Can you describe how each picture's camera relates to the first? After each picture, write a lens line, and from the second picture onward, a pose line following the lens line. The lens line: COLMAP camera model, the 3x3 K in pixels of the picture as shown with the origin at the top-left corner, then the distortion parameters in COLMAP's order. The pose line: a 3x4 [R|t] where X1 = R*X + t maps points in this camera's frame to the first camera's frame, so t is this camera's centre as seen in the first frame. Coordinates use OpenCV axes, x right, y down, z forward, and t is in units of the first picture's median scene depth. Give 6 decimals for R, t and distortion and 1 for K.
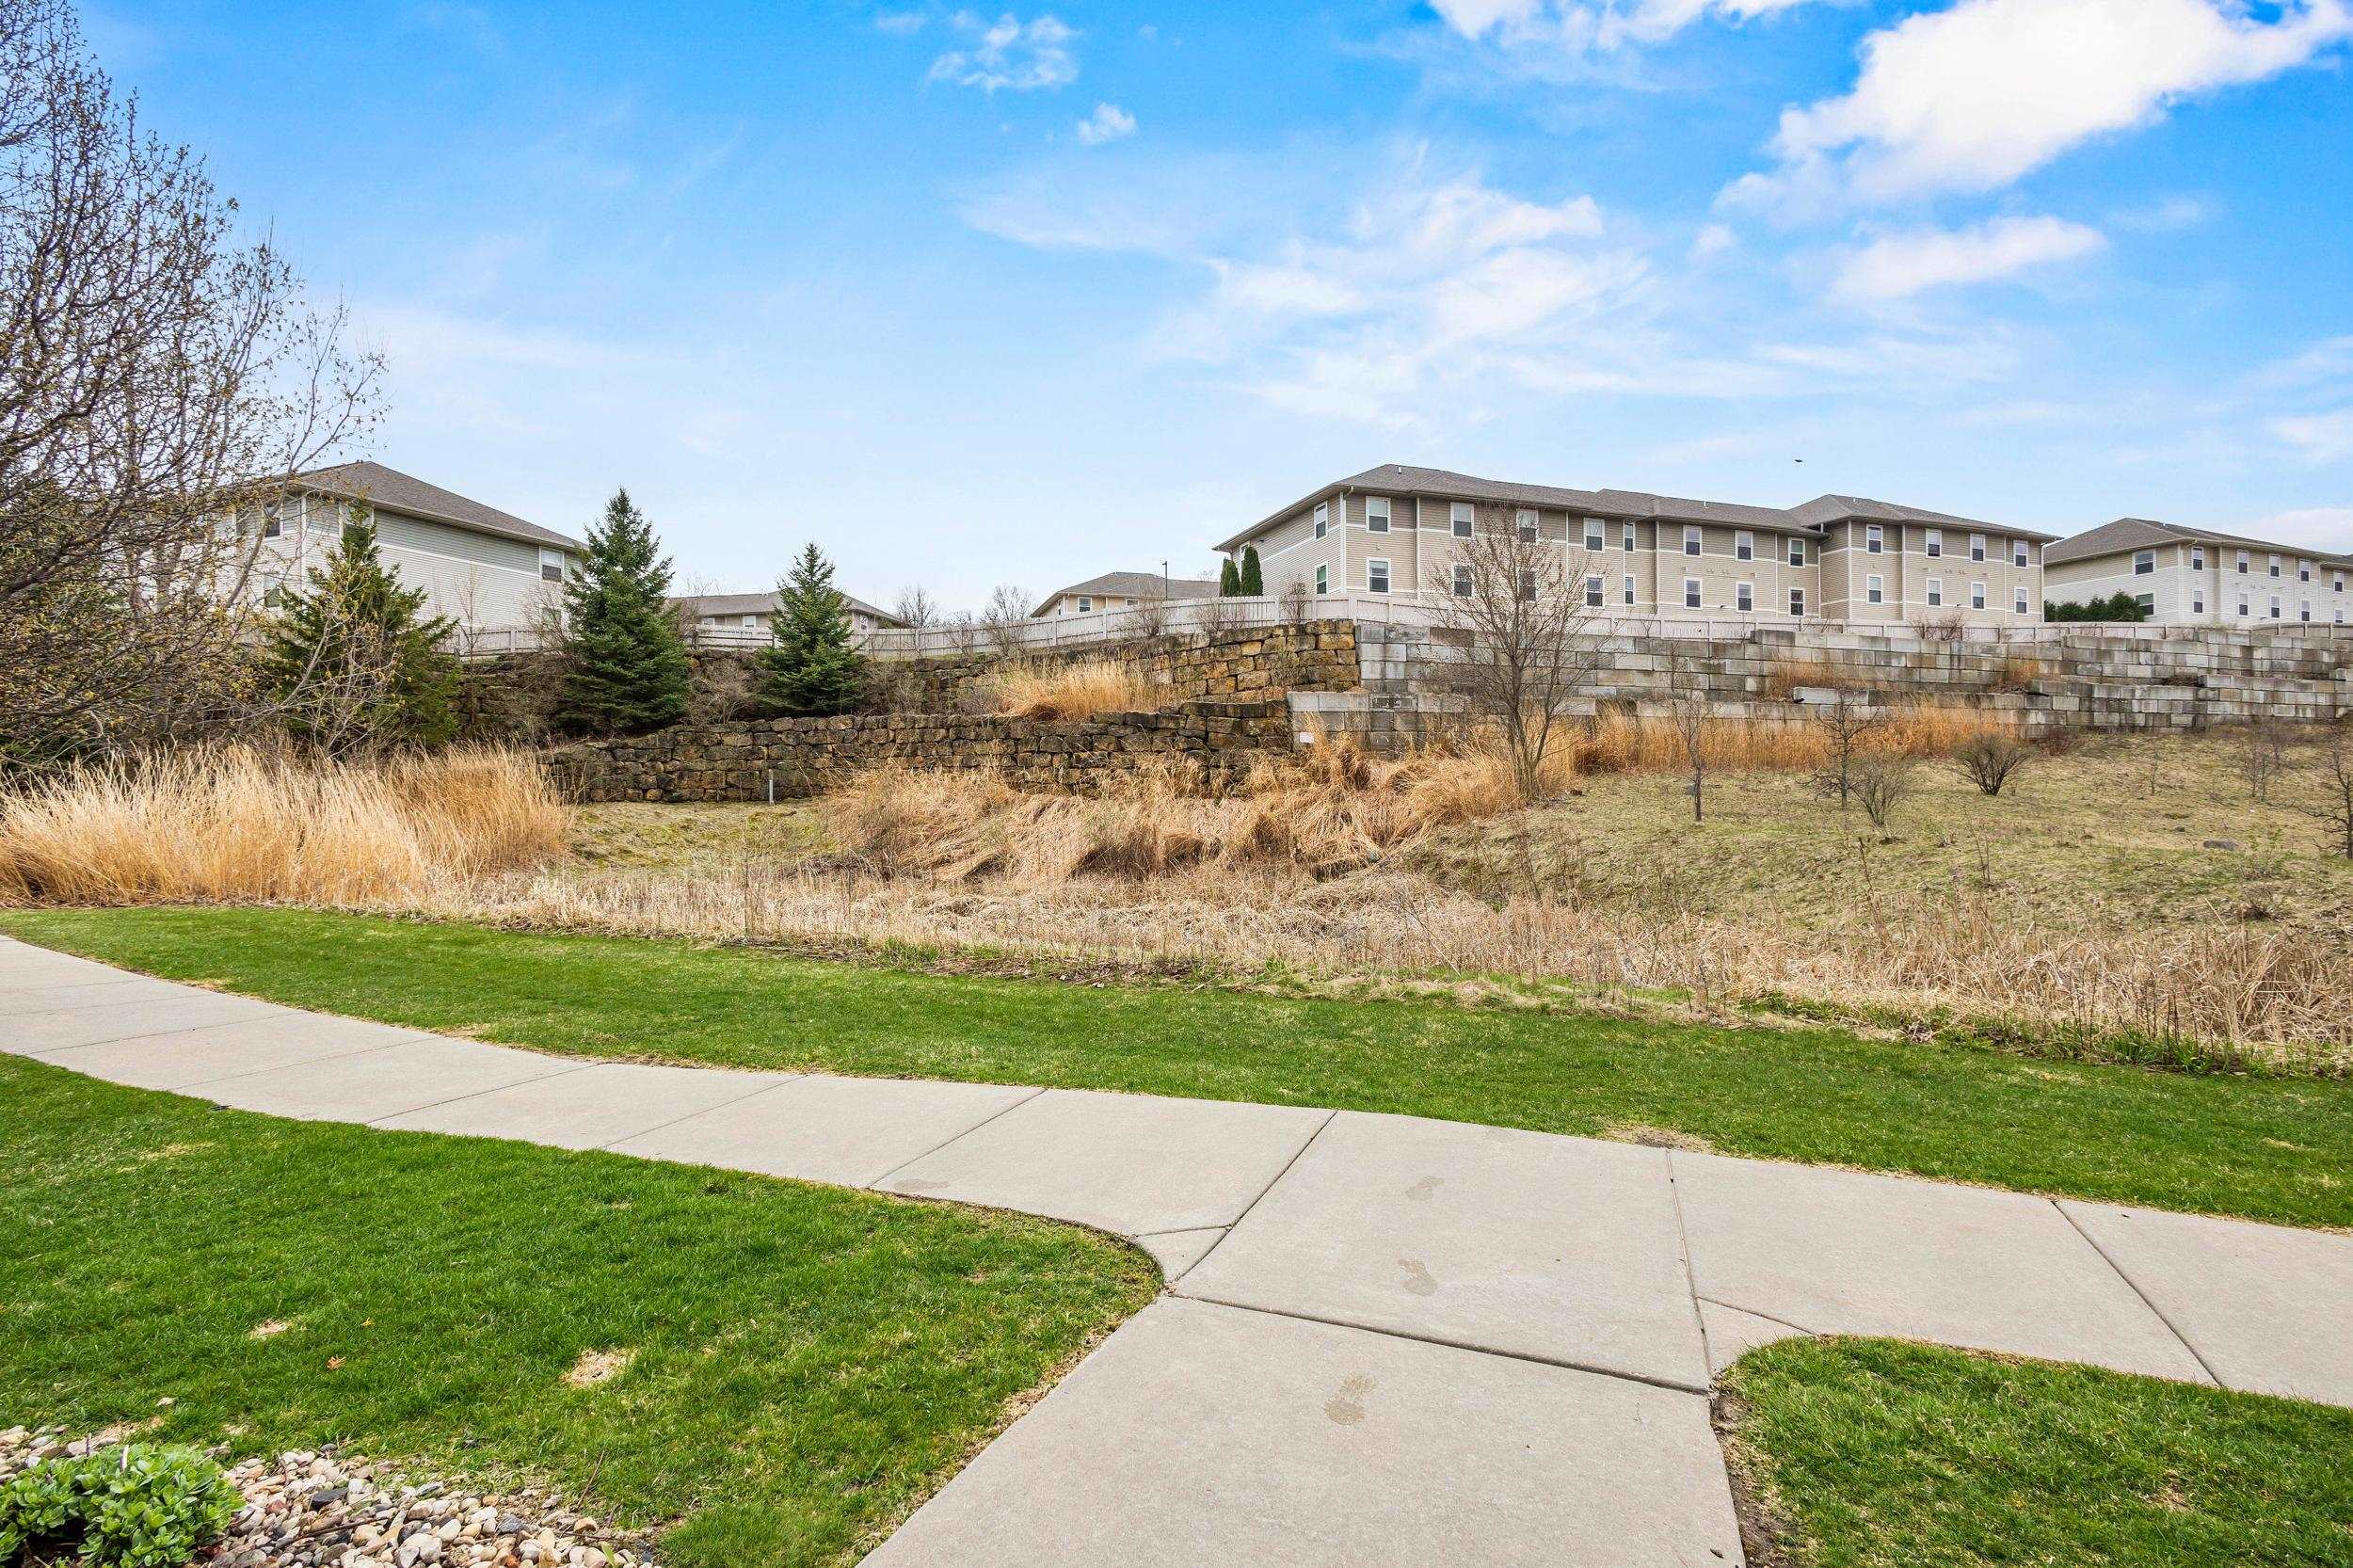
lens RADIAL K [[1072.7, 0, 1176.0], [0, 1072.7, 780.7], [0, 0, 1]] dist [0.009496, -0.001270]
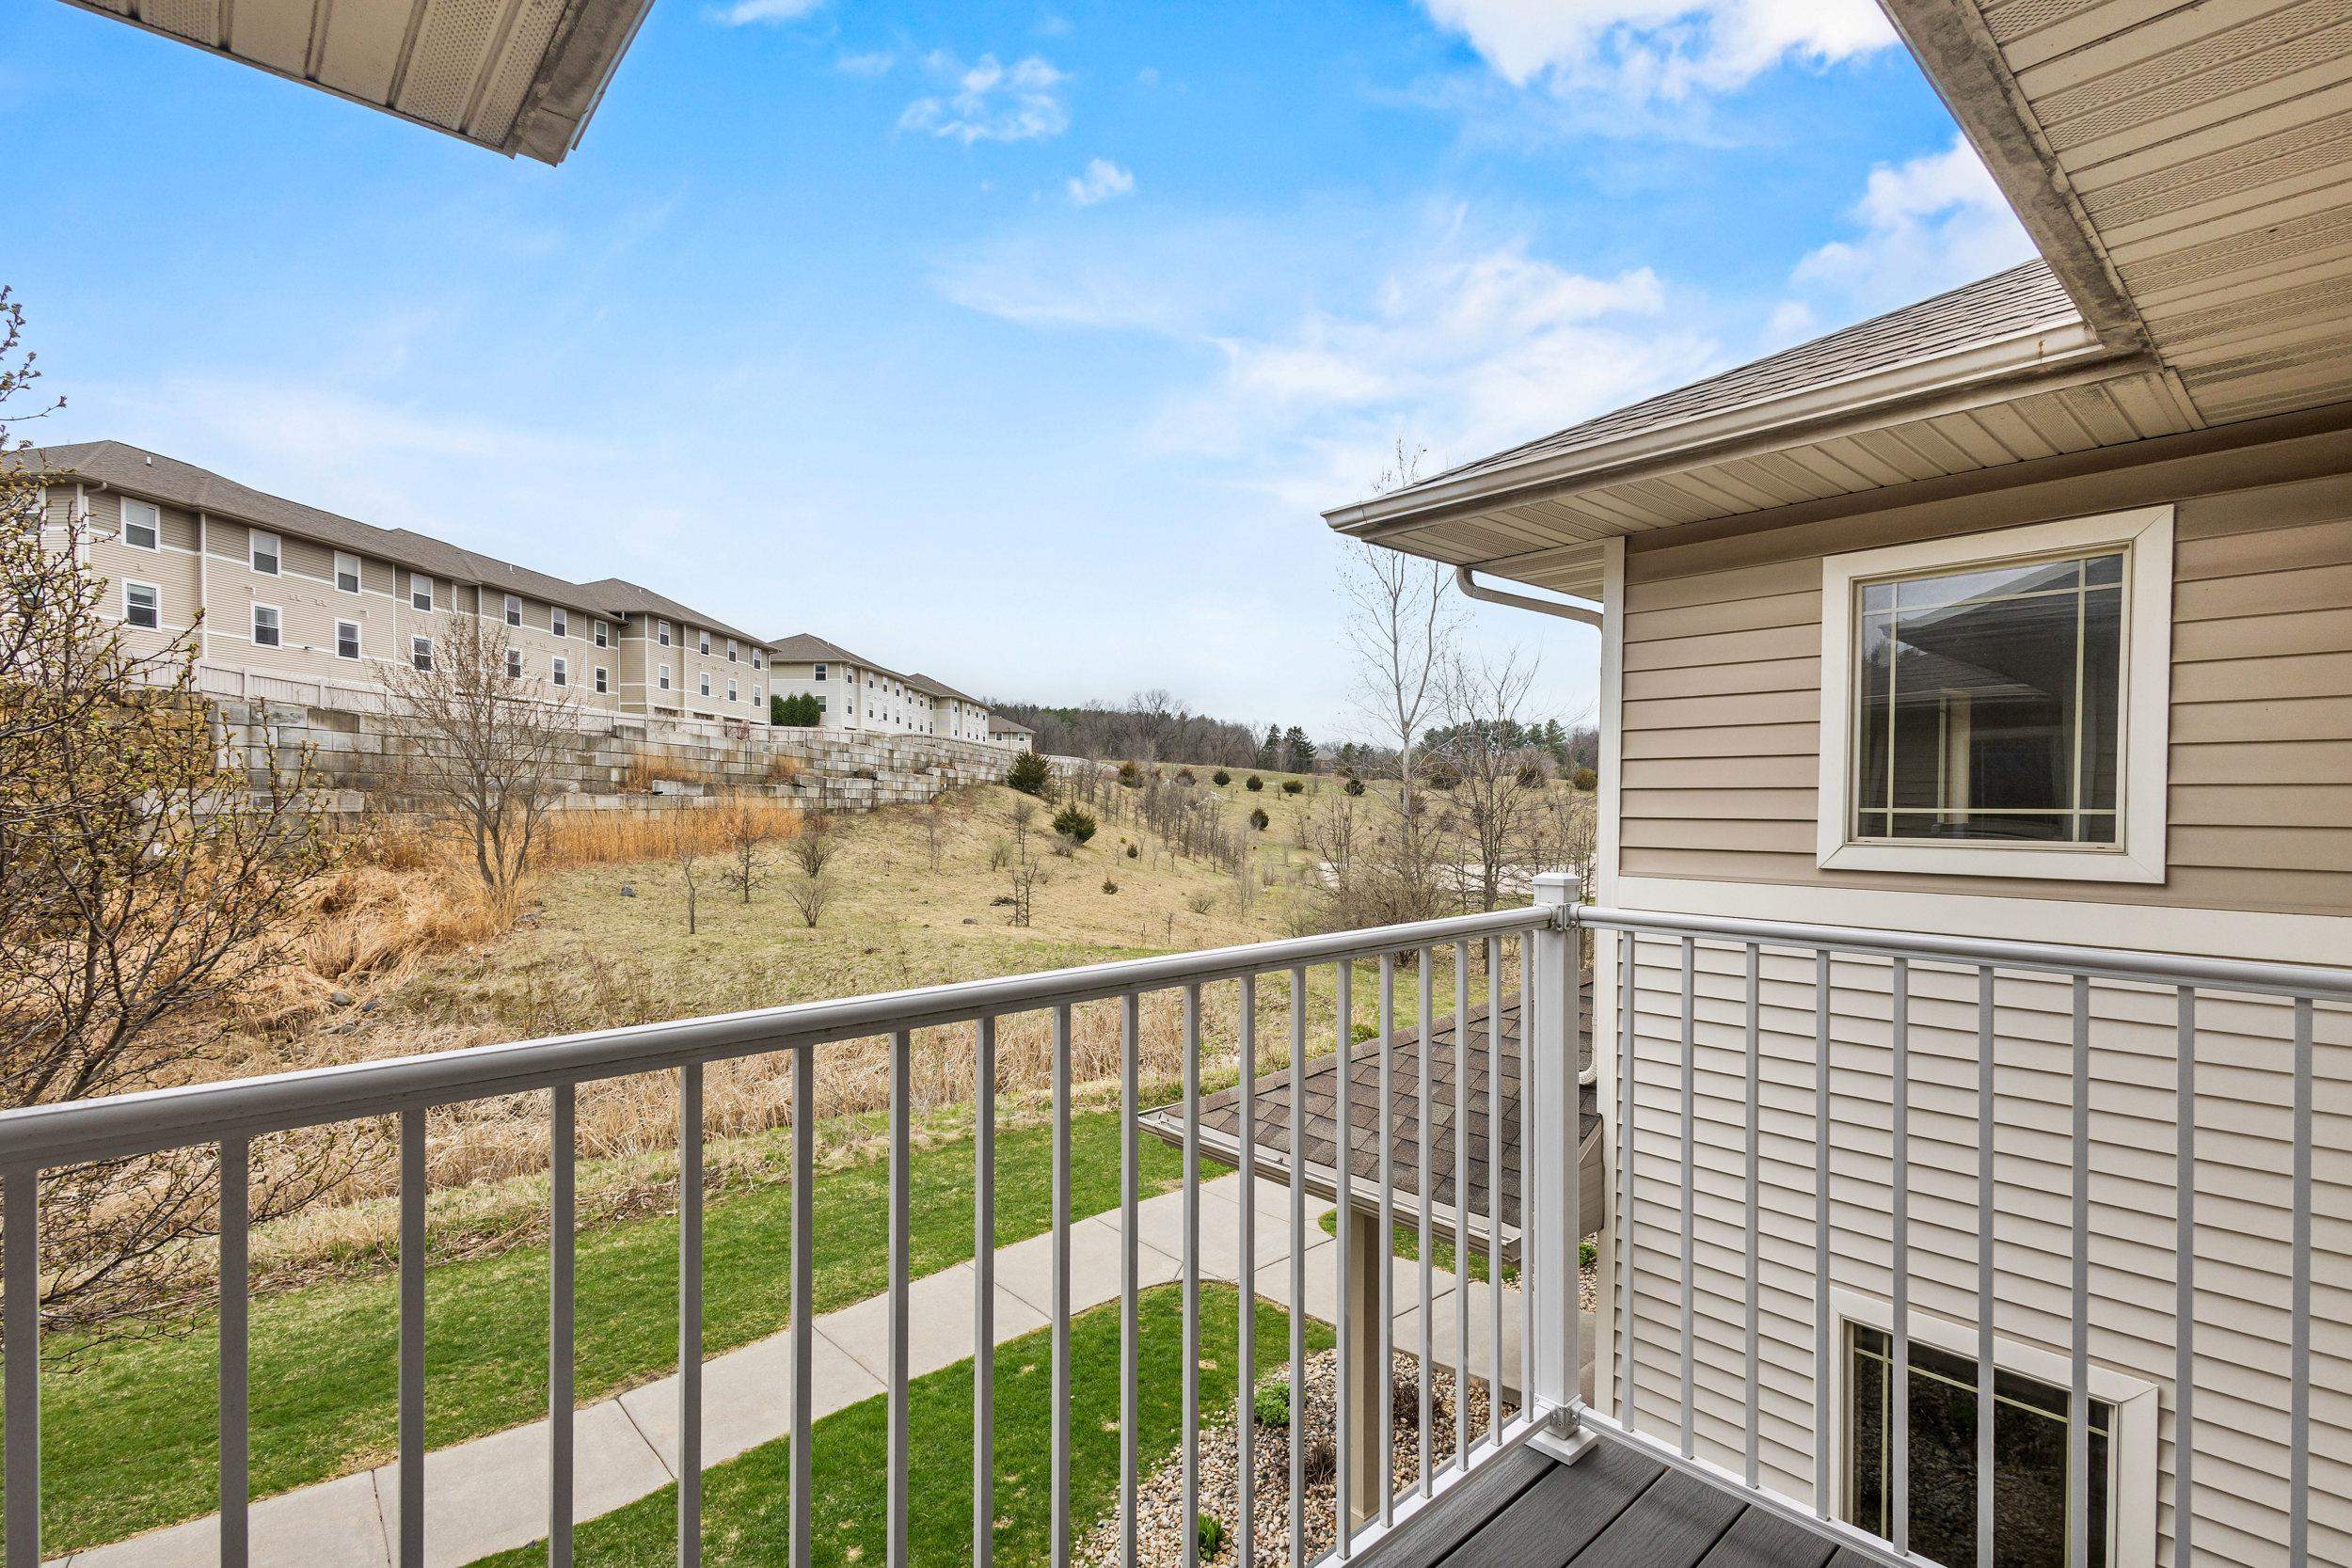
lens RADIAL K [[1094.9, 0, 1173.4], [0, 1094.9, 817.4], [0, 0, 1]] dist [0.016497, 0.000243]
pose [[0.449063, -0.001655, 0.893499, -0.201554], [-0.013152, 0.999878, 0.008462, -0.059629], [-0.893403, -0.015551, 0.448986, -0.015920]]
